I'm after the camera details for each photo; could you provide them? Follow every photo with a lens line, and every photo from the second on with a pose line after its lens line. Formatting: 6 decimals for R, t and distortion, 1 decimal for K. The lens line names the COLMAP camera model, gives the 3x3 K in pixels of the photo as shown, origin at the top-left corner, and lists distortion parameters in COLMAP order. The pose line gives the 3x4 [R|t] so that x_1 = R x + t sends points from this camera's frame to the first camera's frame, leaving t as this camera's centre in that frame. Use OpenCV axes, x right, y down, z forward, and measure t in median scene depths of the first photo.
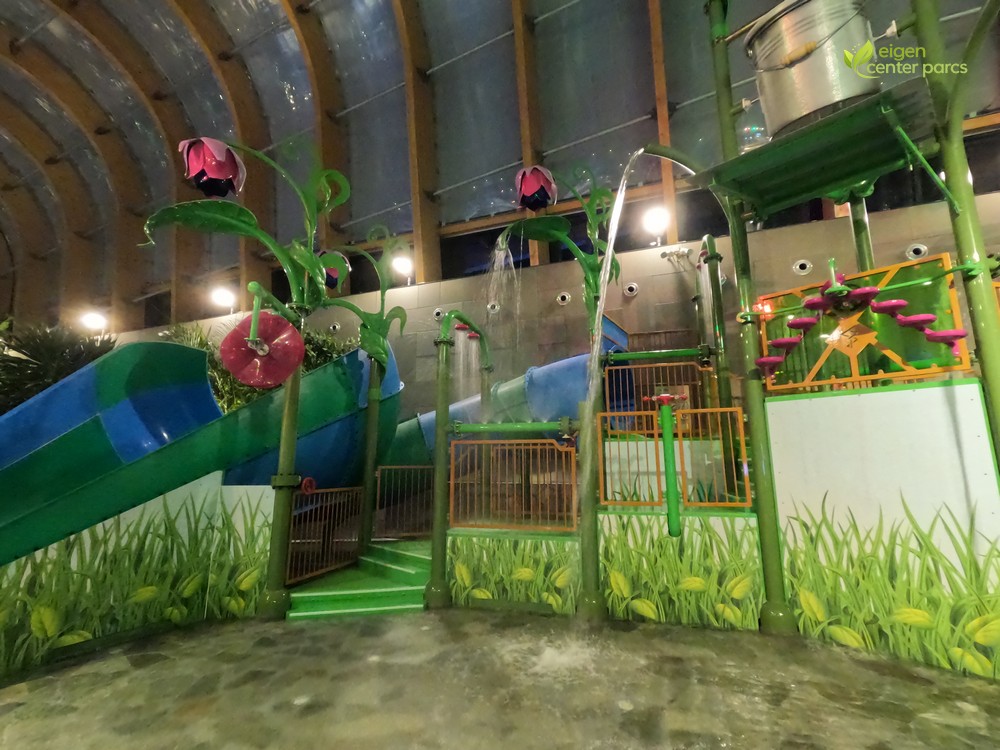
lens RADIAL K [[484.3, 0, 496.5], [0, 484.3, 371.8], [0, 0, 1]] dist [0.000046, 0.000256]
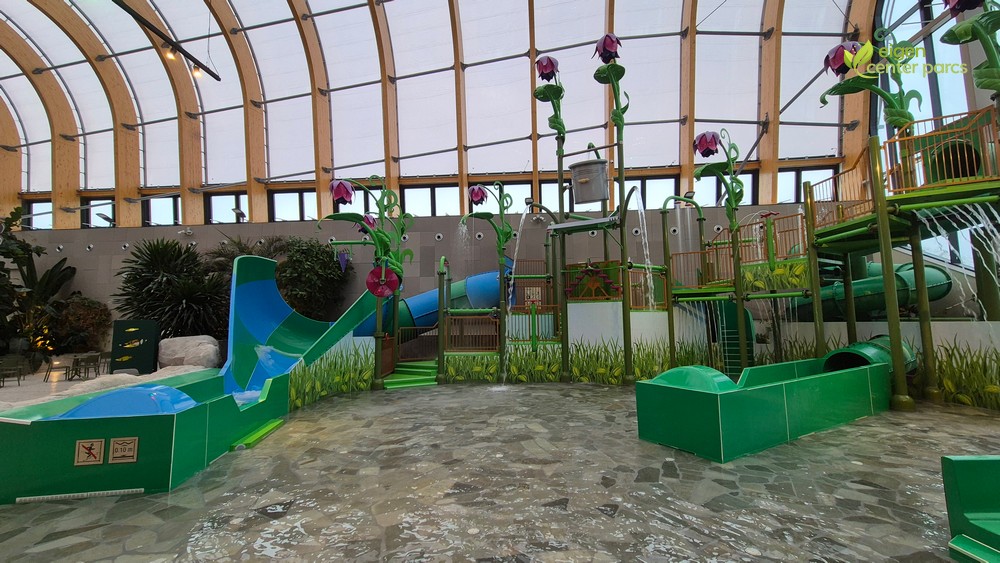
lens RADIAL K [[396.1, 0, 500.0], [0, 396.1, 281.5], [0, 0, 1]] dist [0.000758, 0.000326]
pose [[0.967855, 0.016651, 0.250959, -0.385226], [-0.037549, 0.996190, 0.078715, -0.223039], [-0.248692, -0.085608, 0.964792, -1.072614]]
